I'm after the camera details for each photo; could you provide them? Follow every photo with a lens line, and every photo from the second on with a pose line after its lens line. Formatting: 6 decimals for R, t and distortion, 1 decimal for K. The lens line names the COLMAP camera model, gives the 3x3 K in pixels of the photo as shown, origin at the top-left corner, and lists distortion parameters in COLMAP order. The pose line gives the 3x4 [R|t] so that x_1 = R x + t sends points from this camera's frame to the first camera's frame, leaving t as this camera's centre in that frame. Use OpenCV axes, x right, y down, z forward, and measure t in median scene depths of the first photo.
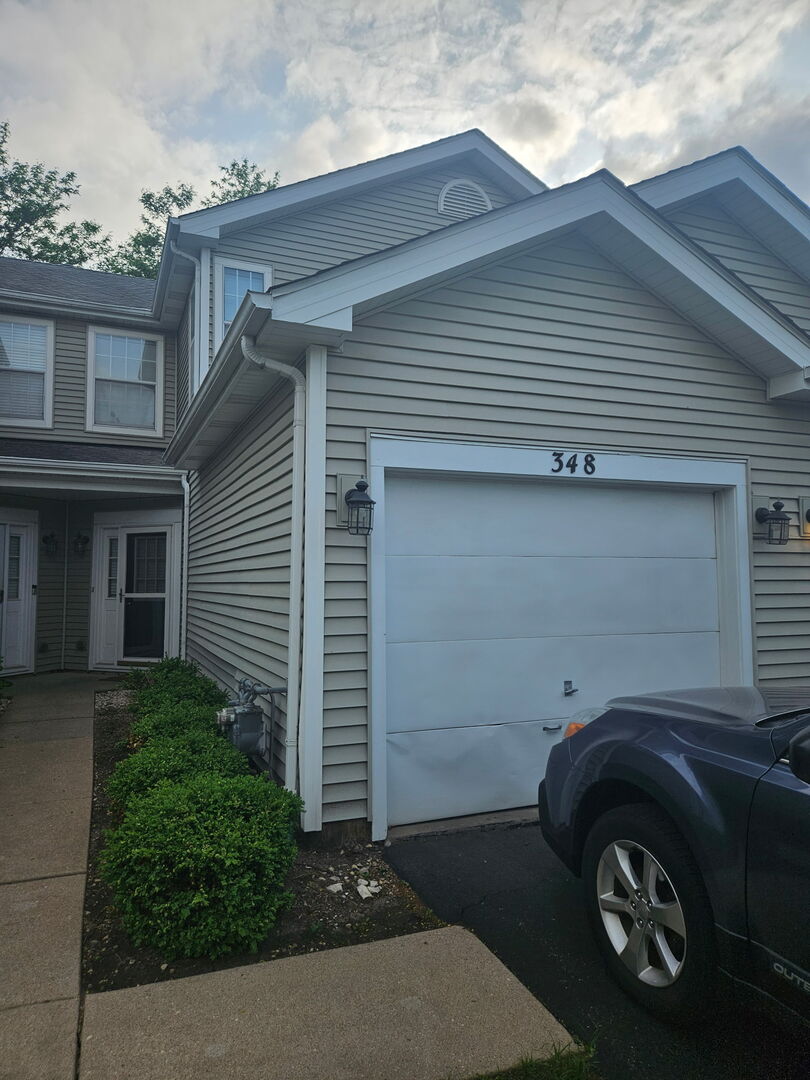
lens RADIAL K [[738.8, 0, 406.9], [0, 738.8, 539.3], [0, 0, 1]] dist [0.030381, -0.021874]
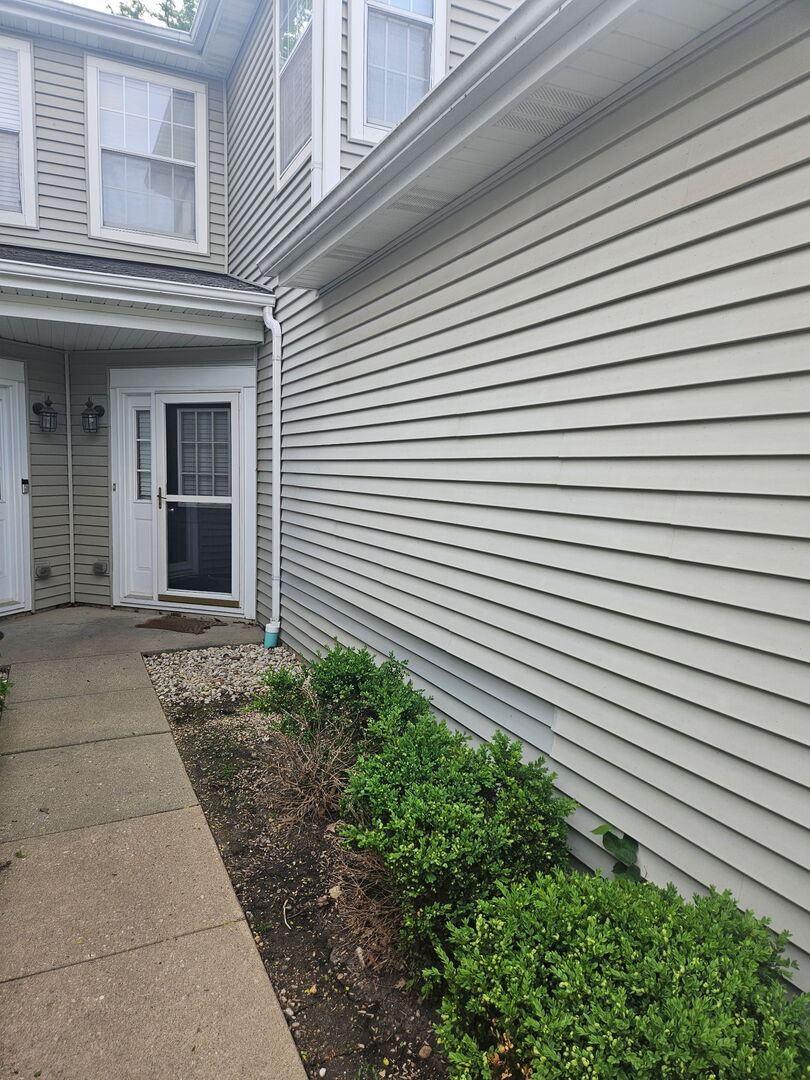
lens RADIAL K [[738.8, 0, 404.7], [0, 738.8, 541.3], [0, 0, 1]] dist [0.030381, -0.021874]
pose [[0.998985, 0.018192, 0.041217, -0.191393], [-0.024655, 0.986457, 0.162159, 0.001431], [-0.037709, -0.163011, 0.985903, 0.330735]]
